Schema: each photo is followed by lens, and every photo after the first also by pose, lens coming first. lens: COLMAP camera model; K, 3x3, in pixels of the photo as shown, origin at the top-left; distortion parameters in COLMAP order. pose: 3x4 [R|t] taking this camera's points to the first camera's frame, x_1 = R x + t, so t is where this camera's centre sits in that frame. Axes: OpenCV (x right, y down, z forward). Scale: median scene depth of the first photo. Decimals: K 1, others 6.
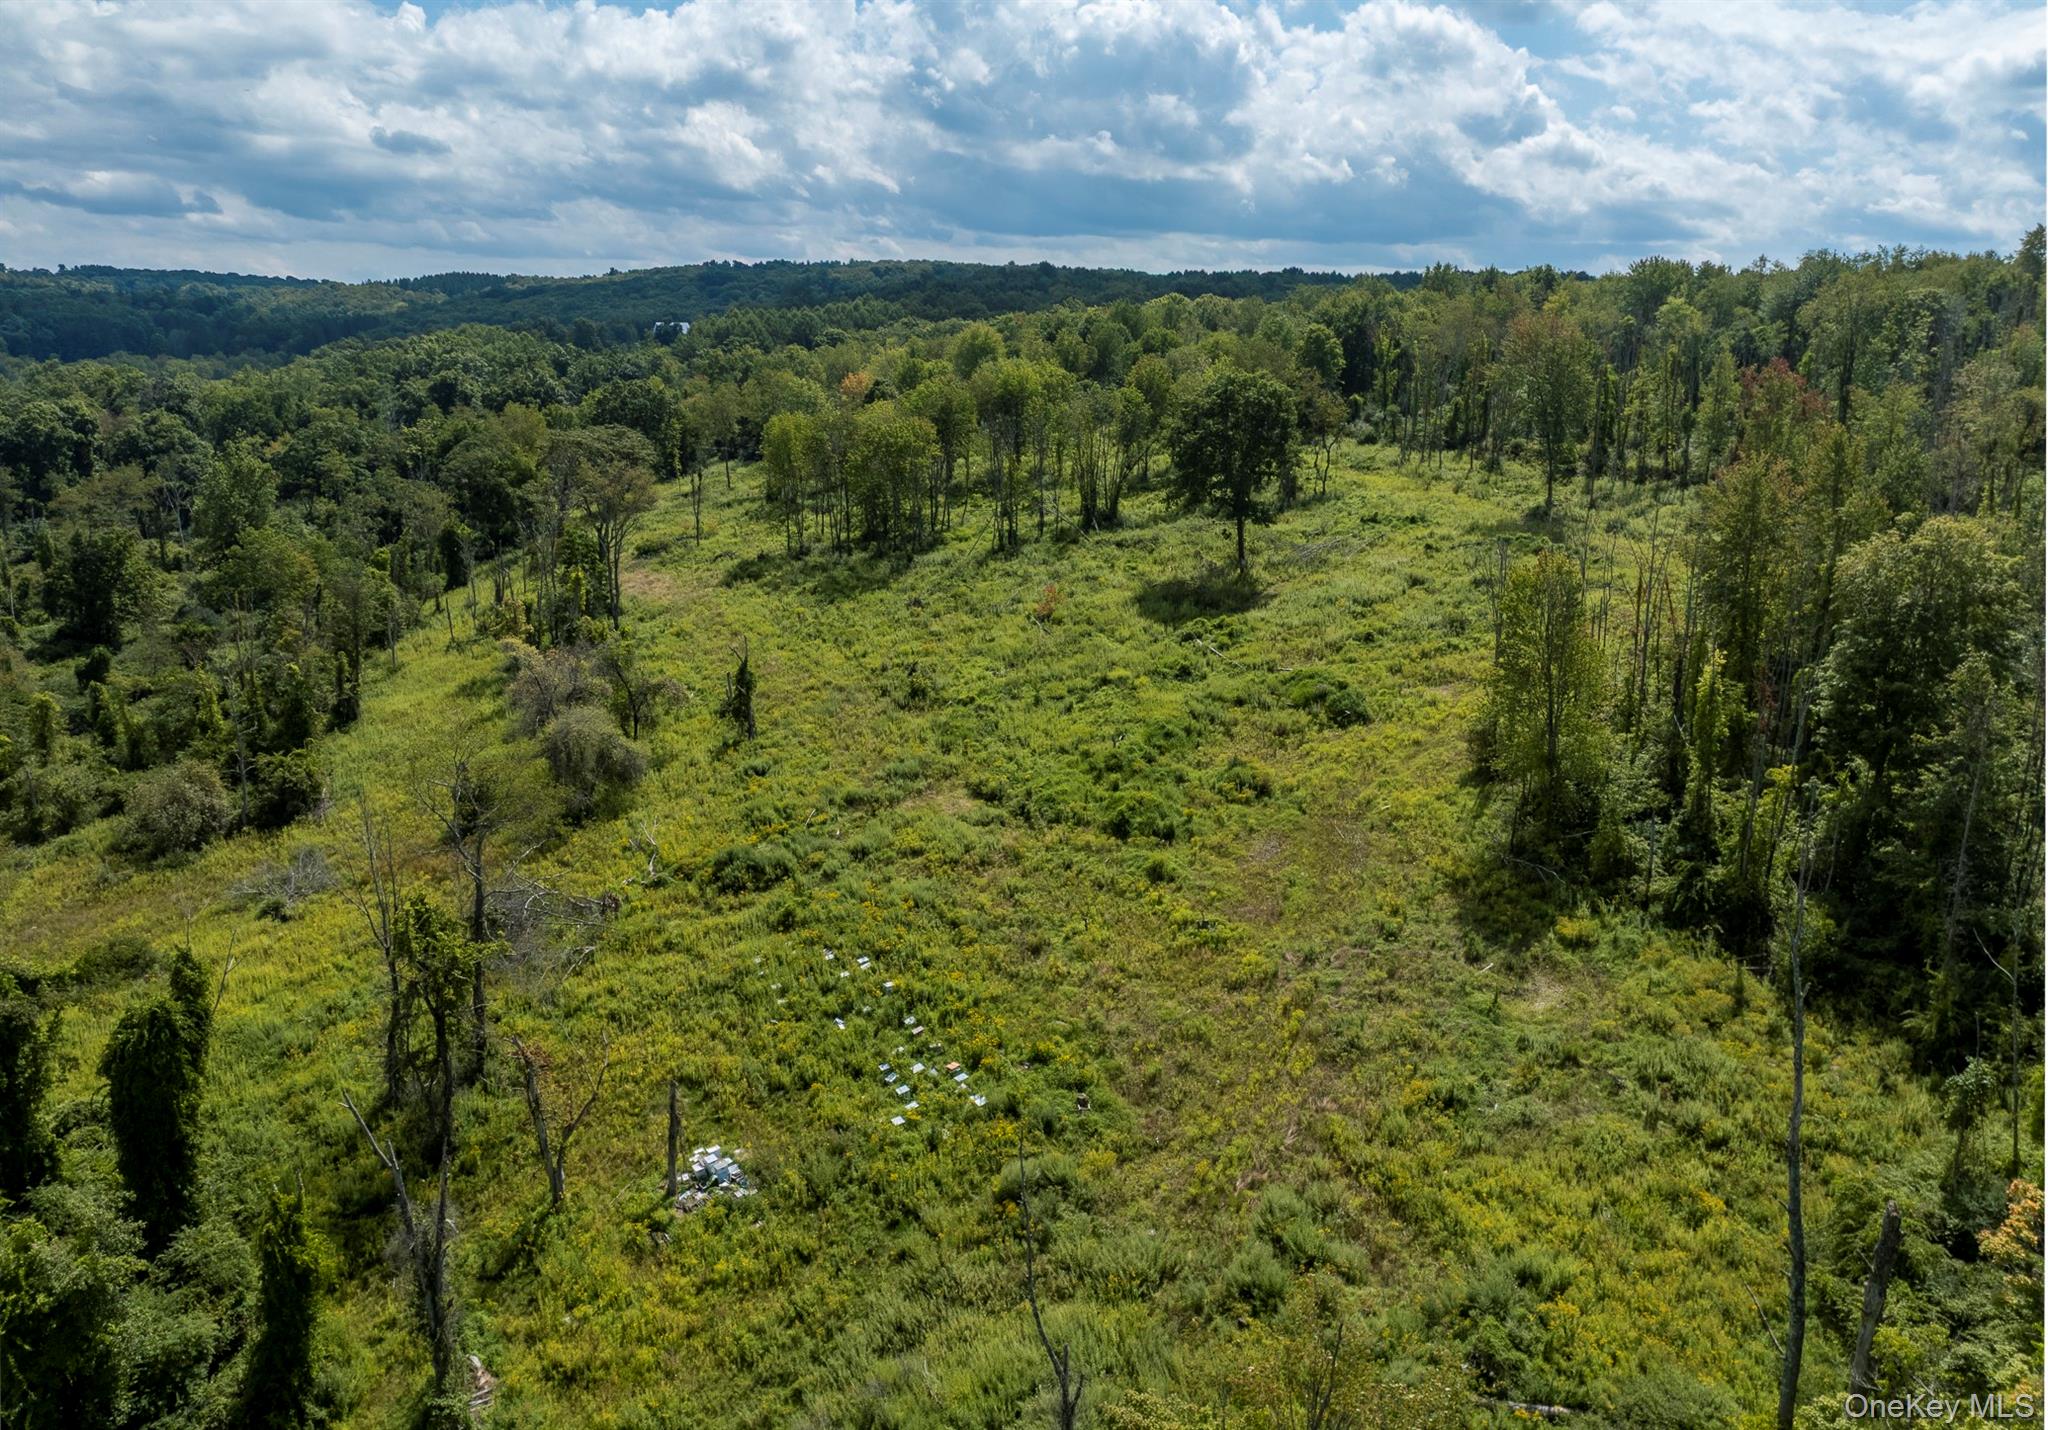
lens RADIAL K [[1404.8, 0, 1024.0], [0, 1404.8, 715.0], [0, 0, 1]] dist [-0.054306, -0.002523]
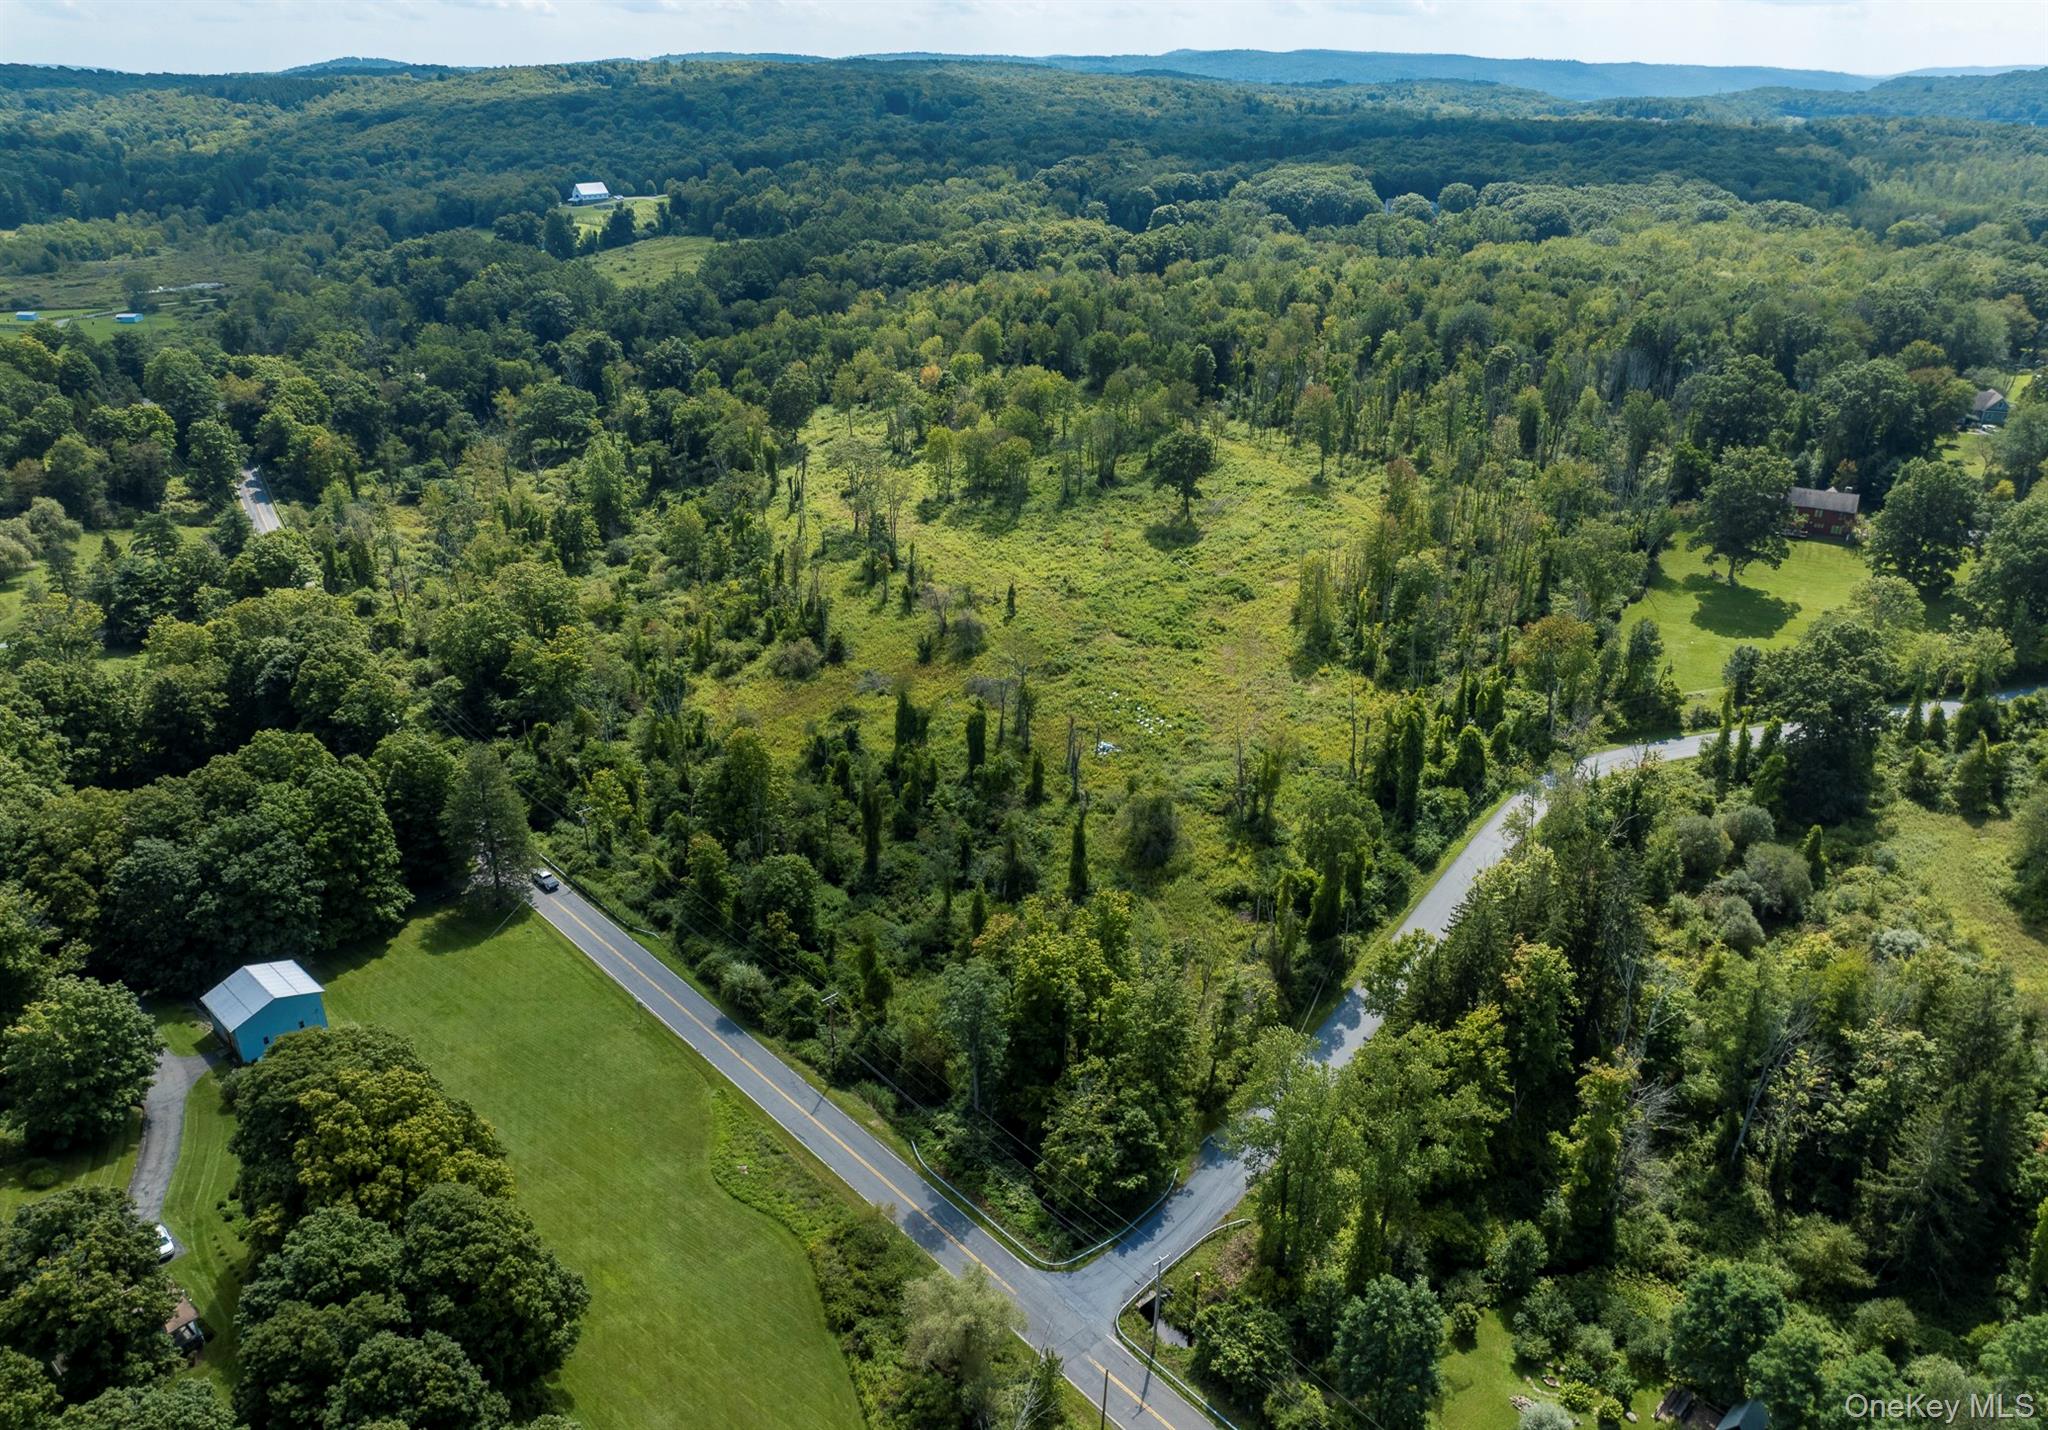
lens RADIAL K [[1446.2, 0, 1018.5], [0, 1446.2, 719.5], [0, 0, 1]] dist [-0.031033, -0.002705]
pose [[0.989167, -0.068490, 0.129835, -0.592939], [0.045025, 0.983407, 0.175736, -0.280342], [-0.139717, -0.167986, 0.975838, -1.728899]]
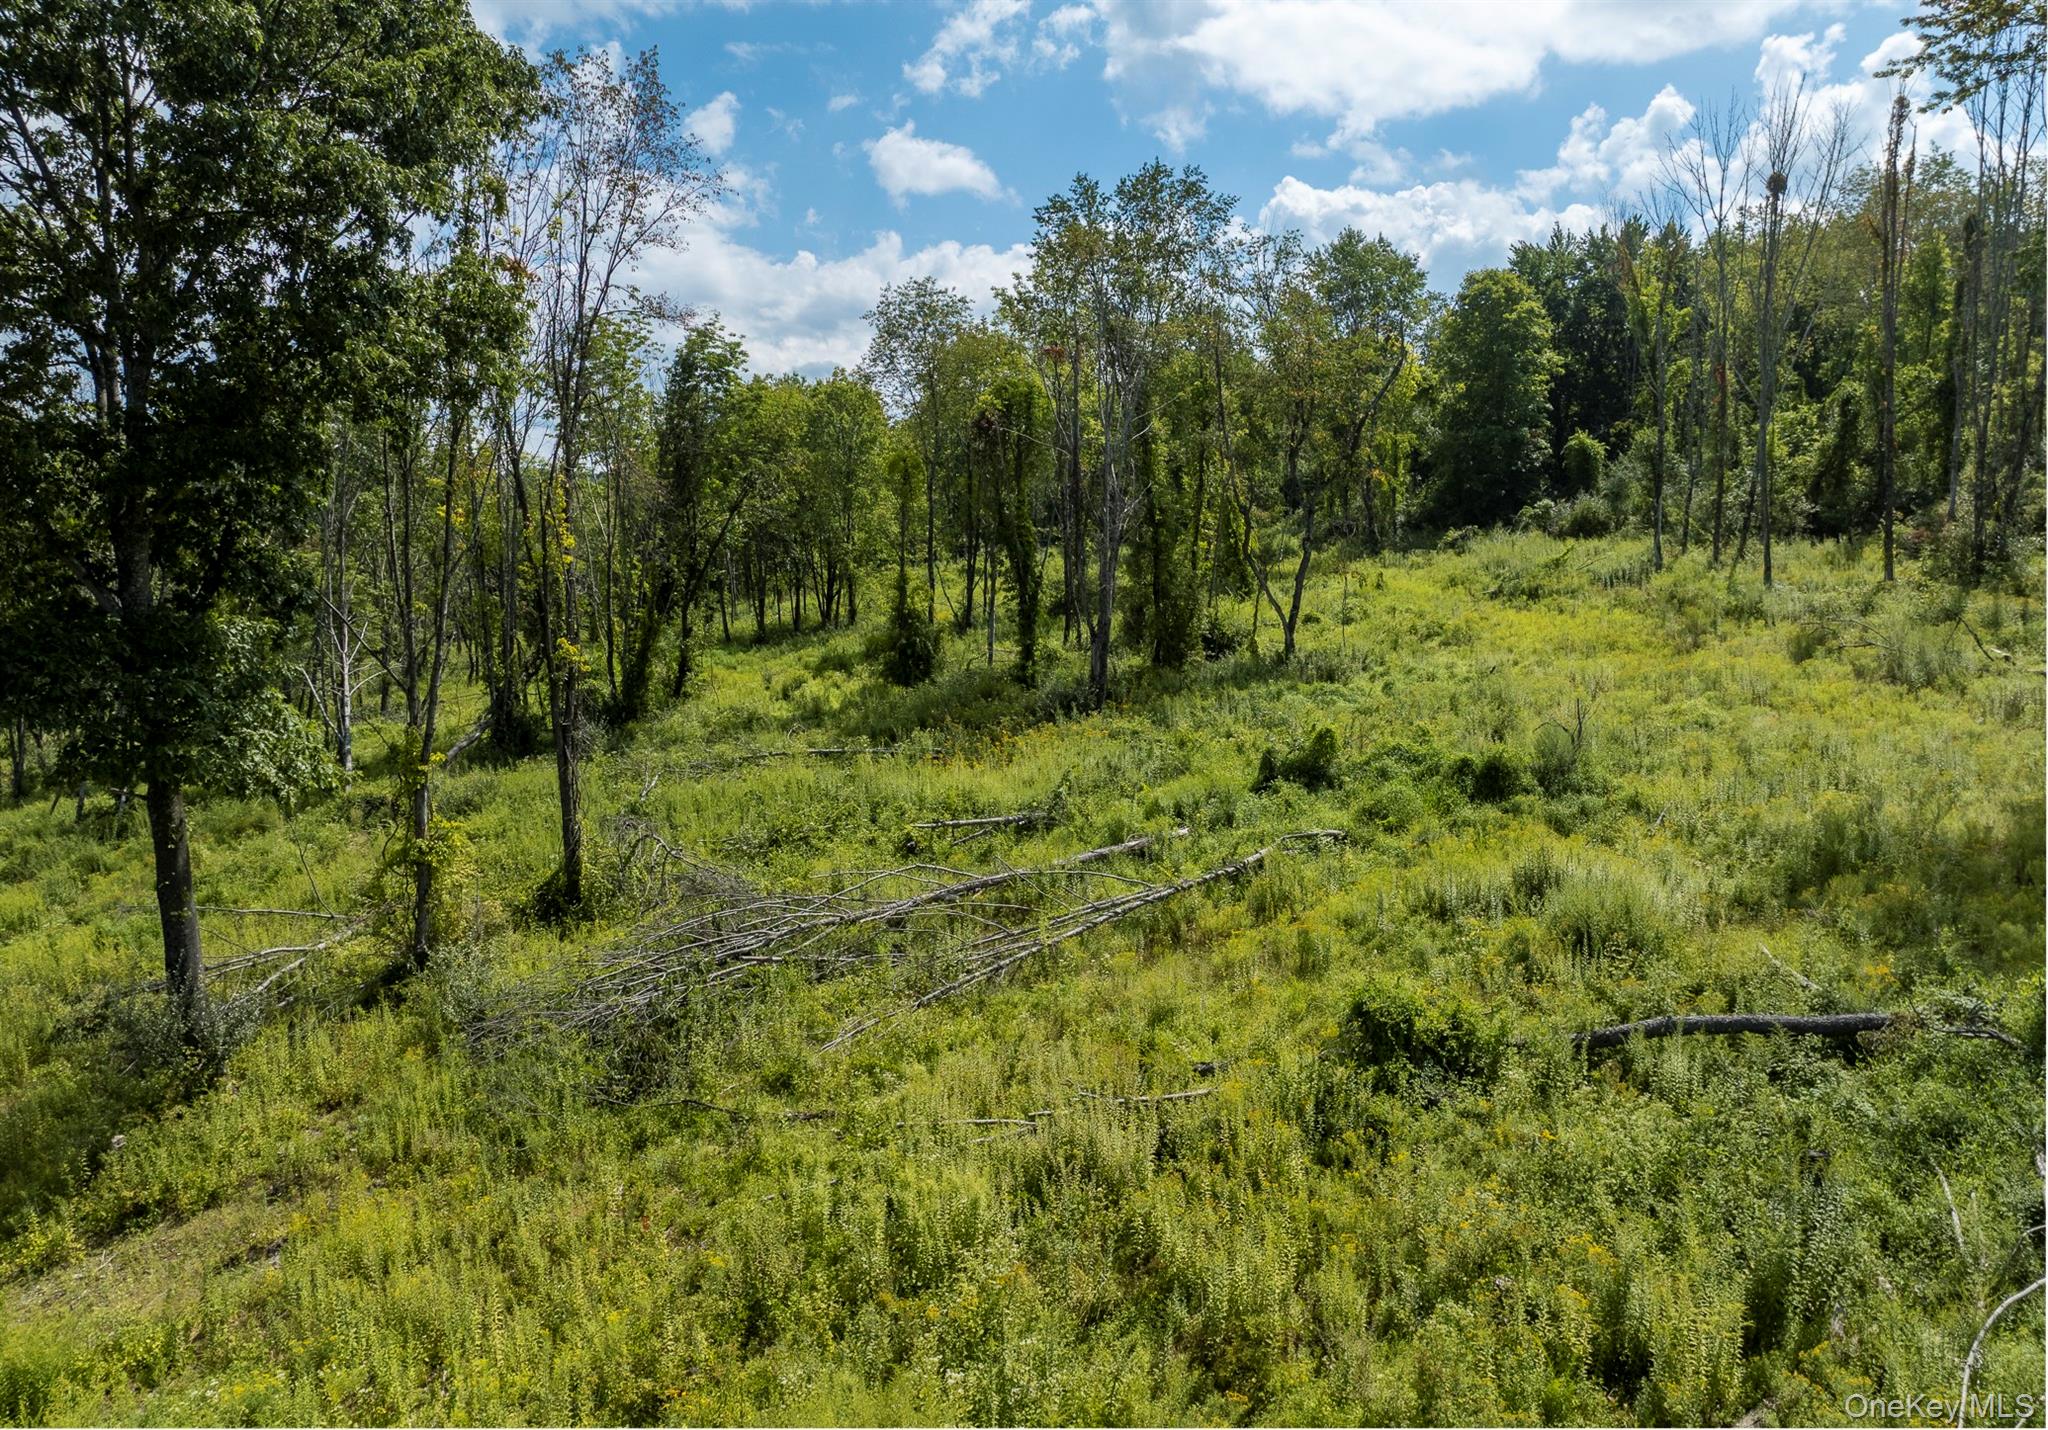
lens RADIAL K [[1446.2, 0, 1018.5], [0, 1446.2, 719.5], [0, 0, 1]] dist [-0.031033, -0.002705]
pose [[0.961978, 0.018031, -0.272532, 0.390549], [-0.057565, 0.988789, -0.137774, -0.171046], [0.266992, 0.148224, 0.952231, 1.158987]]
